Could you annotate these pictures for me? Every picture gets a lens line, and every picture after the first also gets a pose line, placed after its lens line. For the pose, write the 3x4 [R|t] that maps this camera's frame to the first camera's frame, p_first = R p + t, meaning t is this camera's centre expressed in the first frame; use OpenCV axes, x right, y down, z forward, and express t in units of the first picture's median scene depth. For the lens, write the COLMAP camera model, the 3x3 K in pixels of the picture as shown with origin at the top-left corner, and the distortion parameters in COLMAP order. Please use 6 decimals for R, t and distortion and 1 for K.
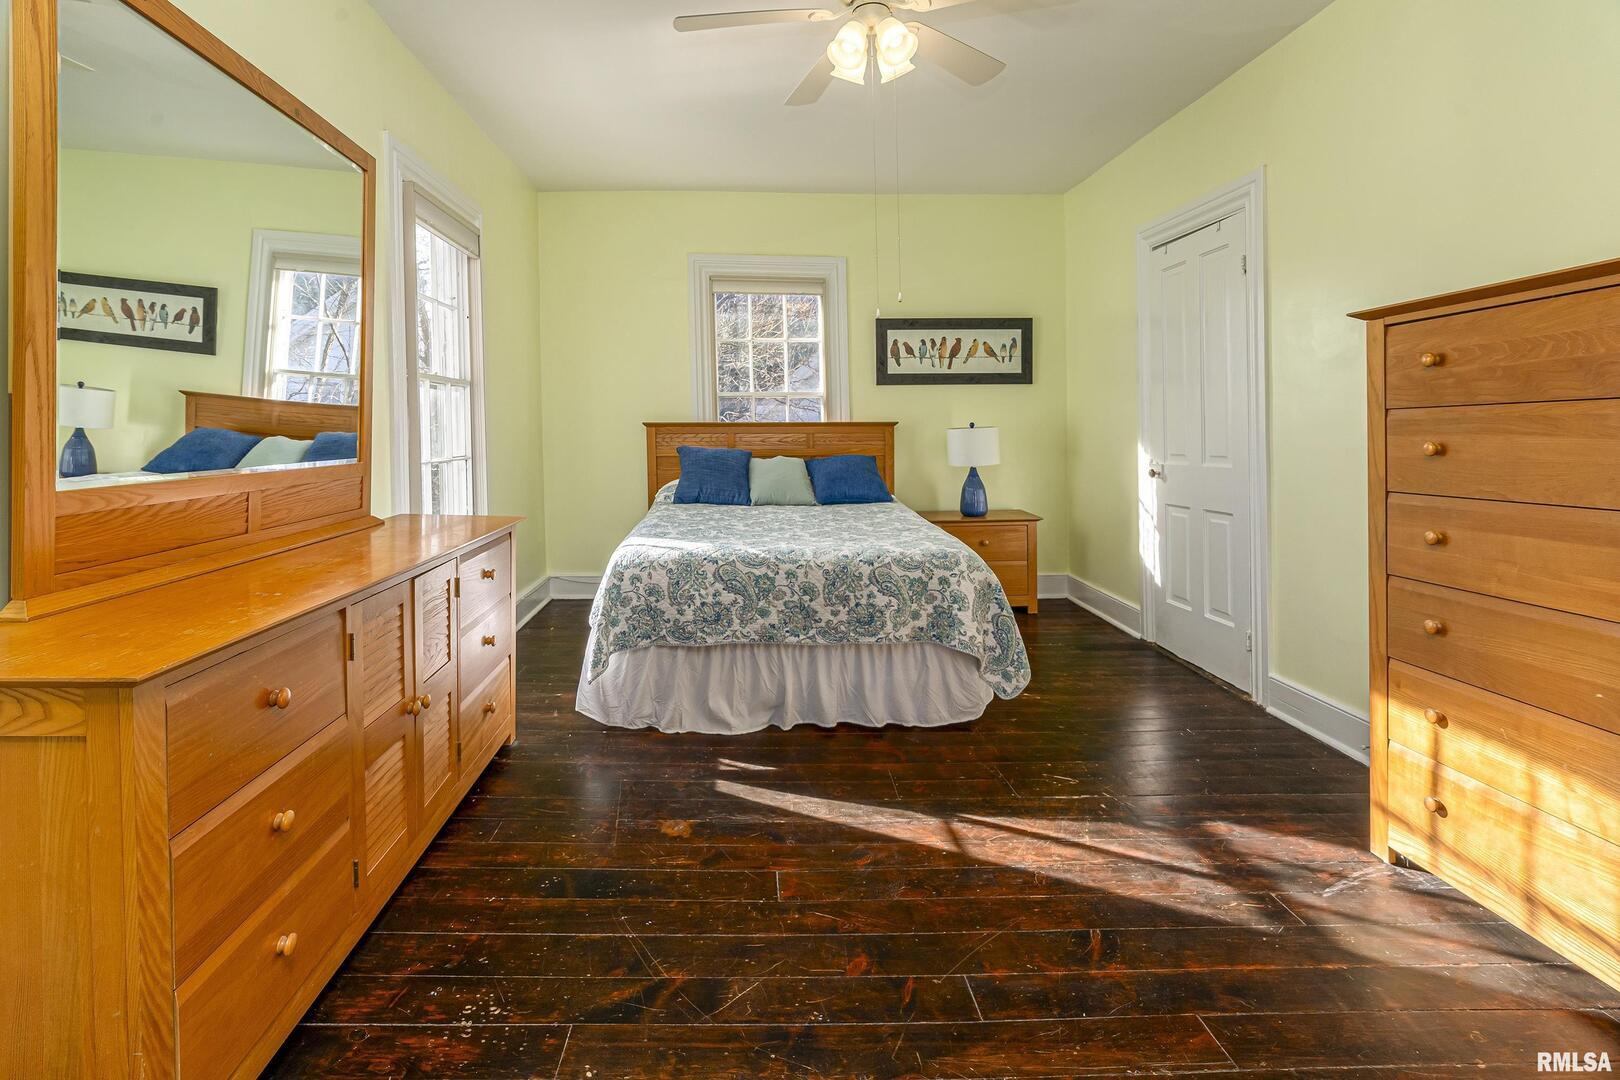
lens RADIAL K [[703.8, 0, 806.4], [0, 703.8, 539.4], [0, 0, 1]] dist [-0.012710, -0.000098]
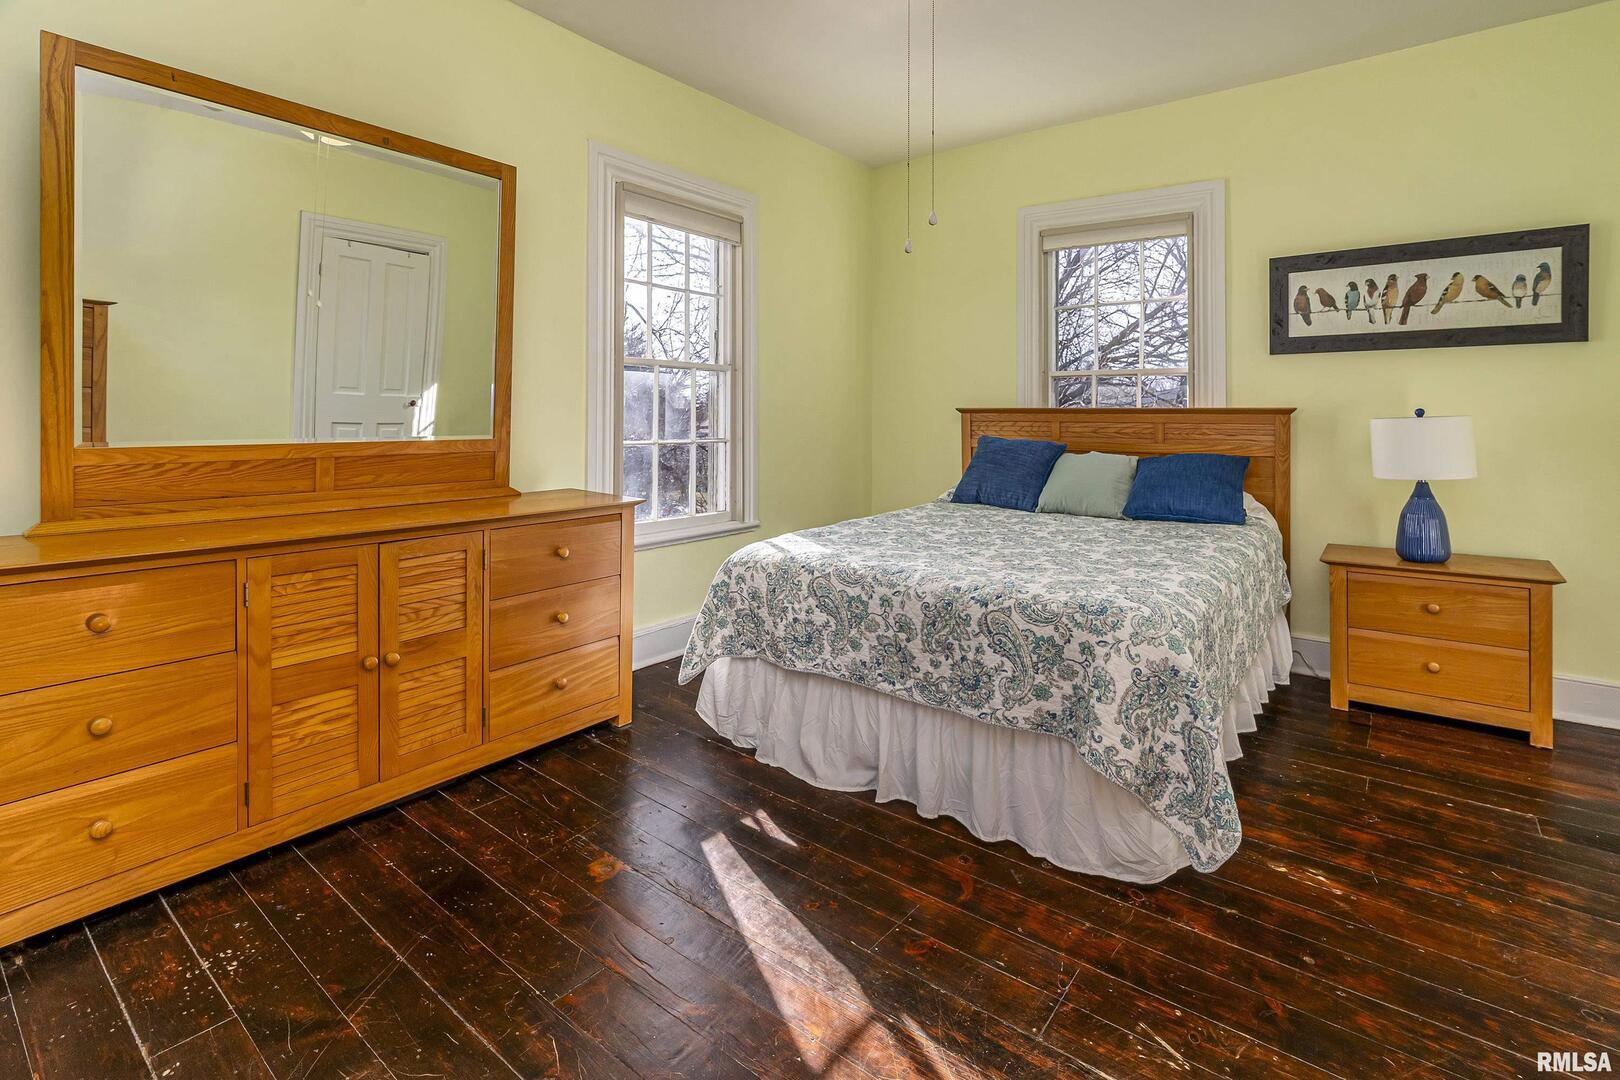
lens RADIAL K [[753.2, 0, 802.3], [0, 753.2, 507.3], [0, 0, 1]] dist [-0.010809, 0.000943]
pose [[0.781518, 0.081608, -0.618522, 0.400372], [-0.105238, 0.994445, -0.001764, -0.040581], [0.614942, 0.066470, 0.785766, 0.290379]]
